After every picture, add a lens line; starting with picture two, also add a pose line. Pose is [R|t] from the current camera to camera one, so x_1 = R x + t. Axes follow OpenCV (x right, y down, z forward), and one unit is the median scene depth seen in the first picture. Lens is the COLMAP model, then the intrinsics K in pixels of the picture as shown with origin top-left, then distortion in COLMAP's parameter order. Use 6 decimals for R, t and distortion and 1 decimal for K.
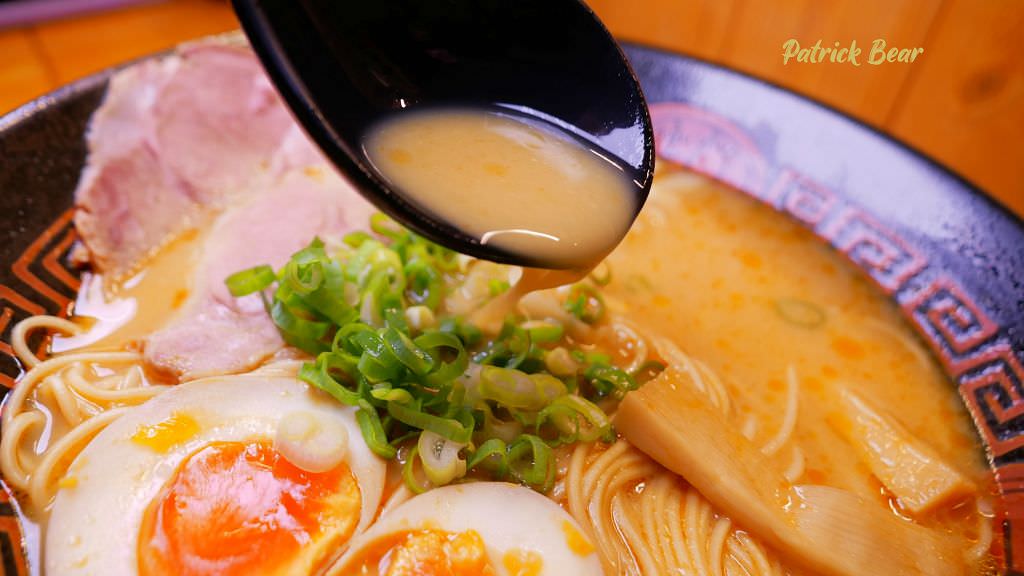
lens RADIAL K [[751.7, 0, 512.0], [0, 751.7, 288.0], [0, 0, 1]] dist [-0.039855, 0.000285]
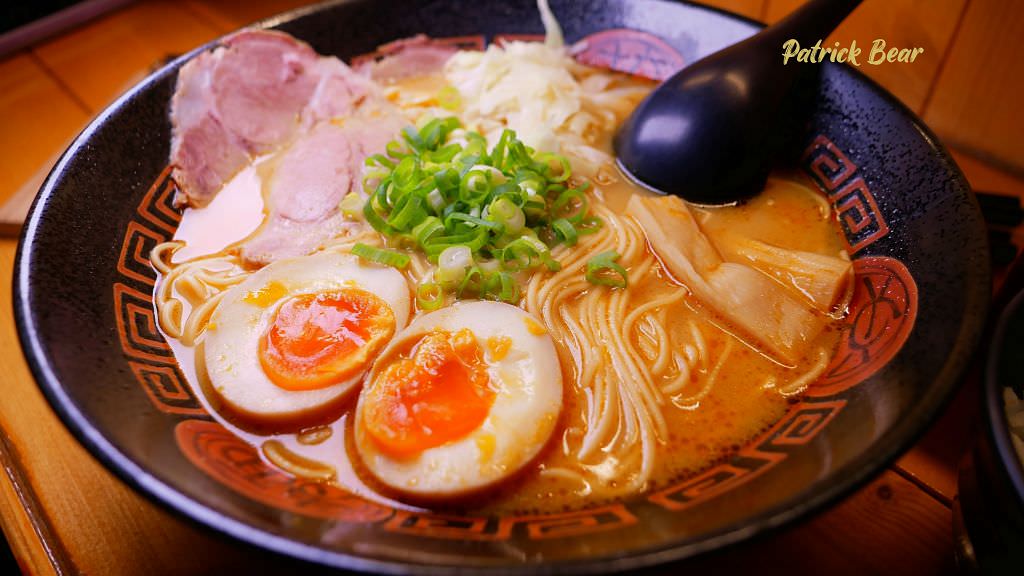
lens RADIAL K [[736.4, 0, 512.0], [0, 736.4, 288.0], [0, 0, 1]] dist [-0.008122, 0.001149]
pose [[0.991268, -0.118722, -0.057389, 0.101028], [0.122887, 0.989545, 0.075502, 0.095672], [0.047826, -0.081895, 0.995493, -0.374756]]
